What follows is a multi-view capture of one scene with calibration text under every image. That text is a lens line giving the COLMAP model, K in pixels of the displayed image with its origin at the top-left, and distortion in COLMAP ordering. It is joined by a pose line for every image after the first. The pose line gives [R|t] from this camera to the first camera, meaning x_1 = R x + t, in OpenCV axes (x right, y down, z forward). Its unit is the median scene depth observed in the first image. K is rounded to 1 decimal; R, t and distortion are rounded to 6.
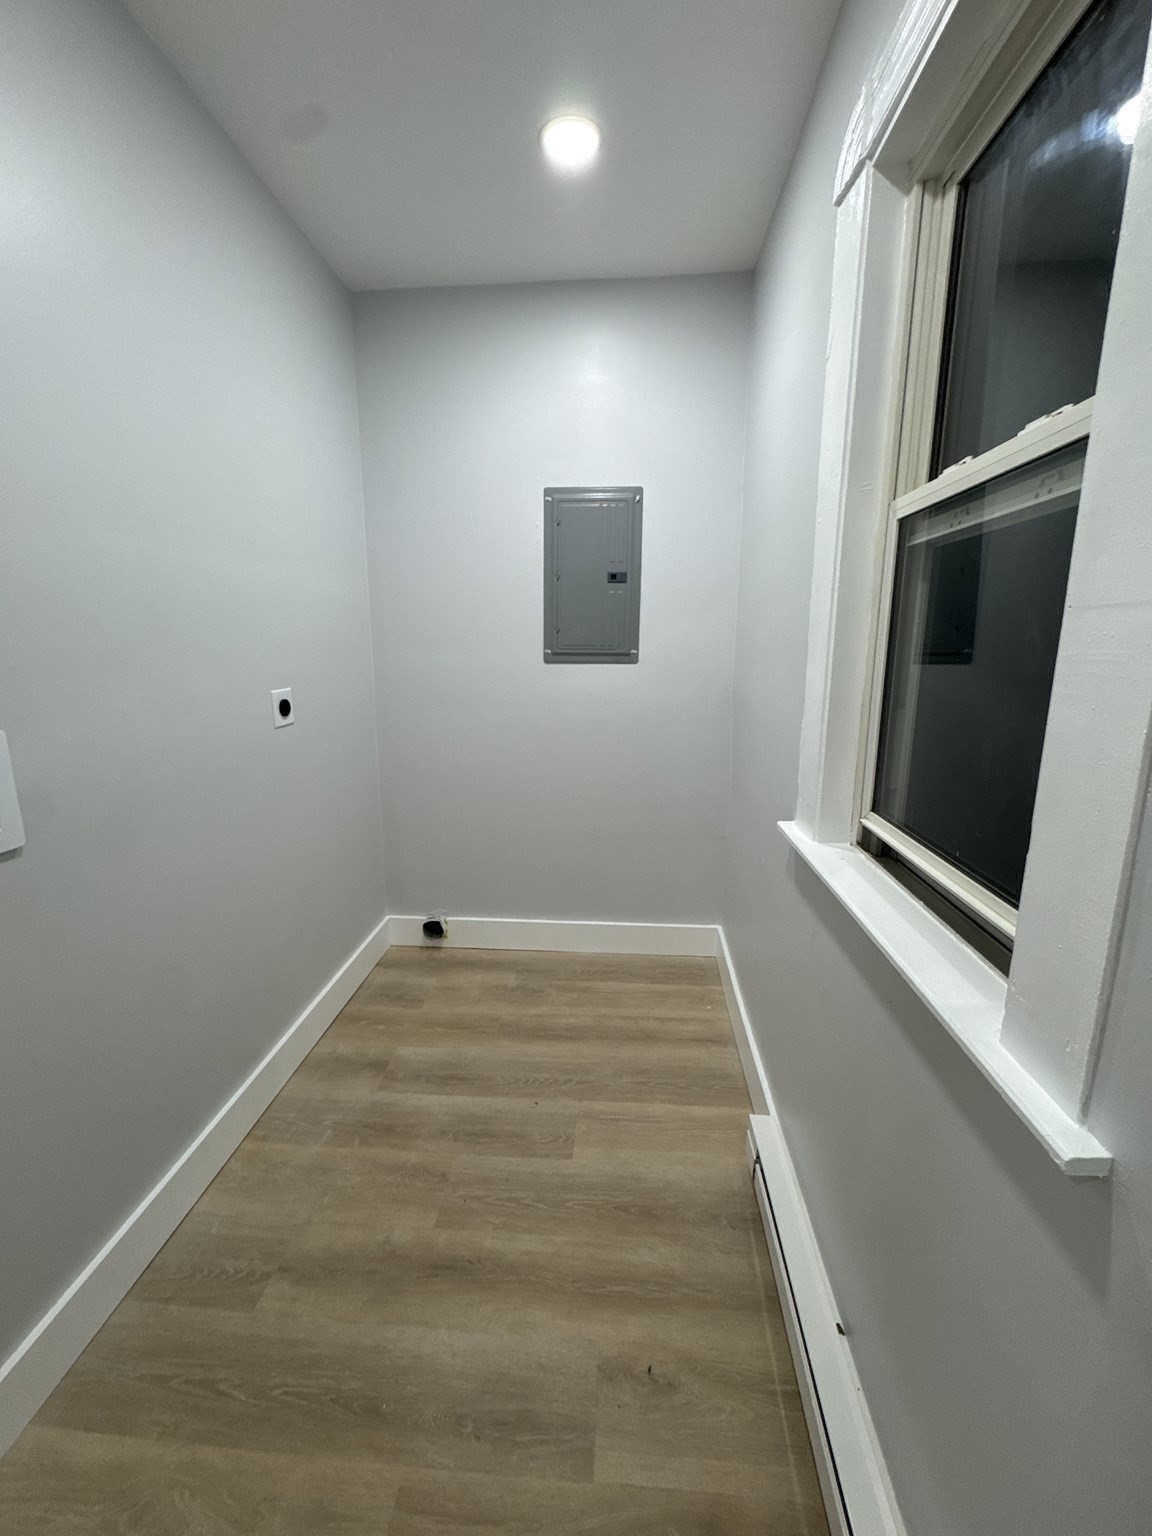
lens RADIAL K [[617.4, 0, 575.1], [0, 617.4, 756.1], [0, 0, 1]] dist [0.000054, -0.000970]
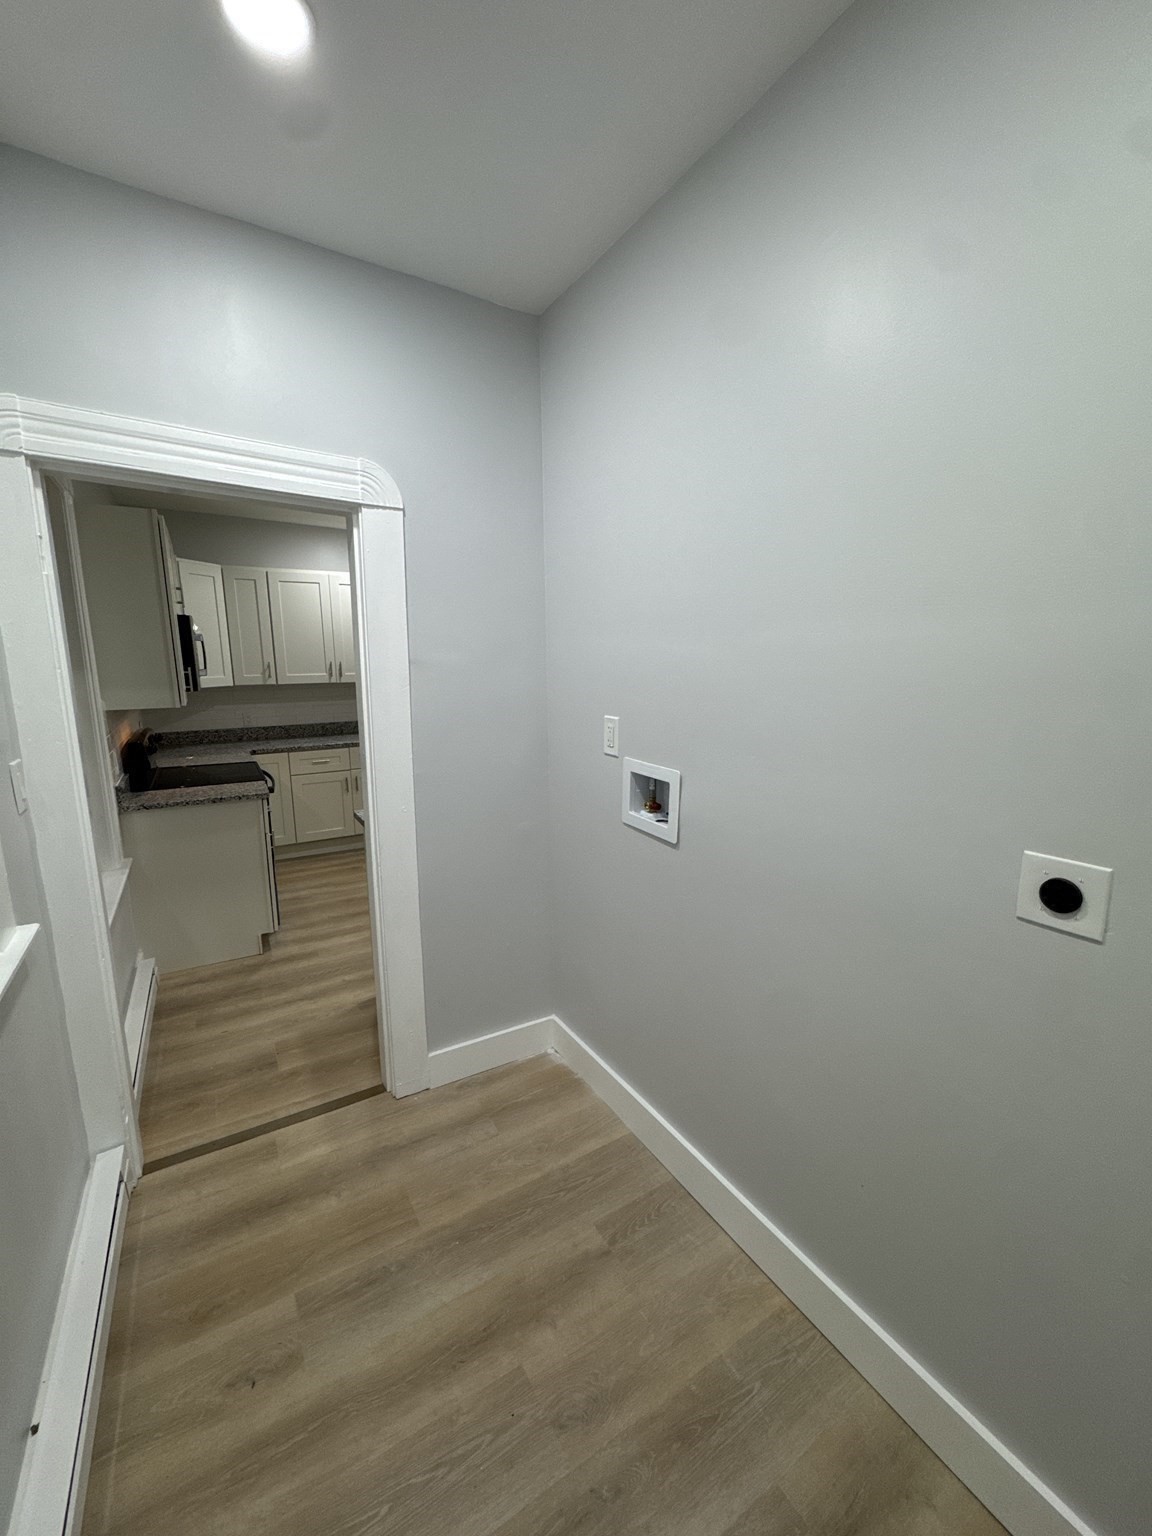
lens RADIAL K [[617.4, 0, 577.0], [0, 617.4, 770.1], [0, 0, 1]] dist [0.000054, -0.000970]
pose [[-0.805892, 0.107117, -0.582292, 0.149585], [-0.111015, 0.938715, 0.326329, -0.389582], [0.581561, 0.327629, -0.744611, 1.503922]]
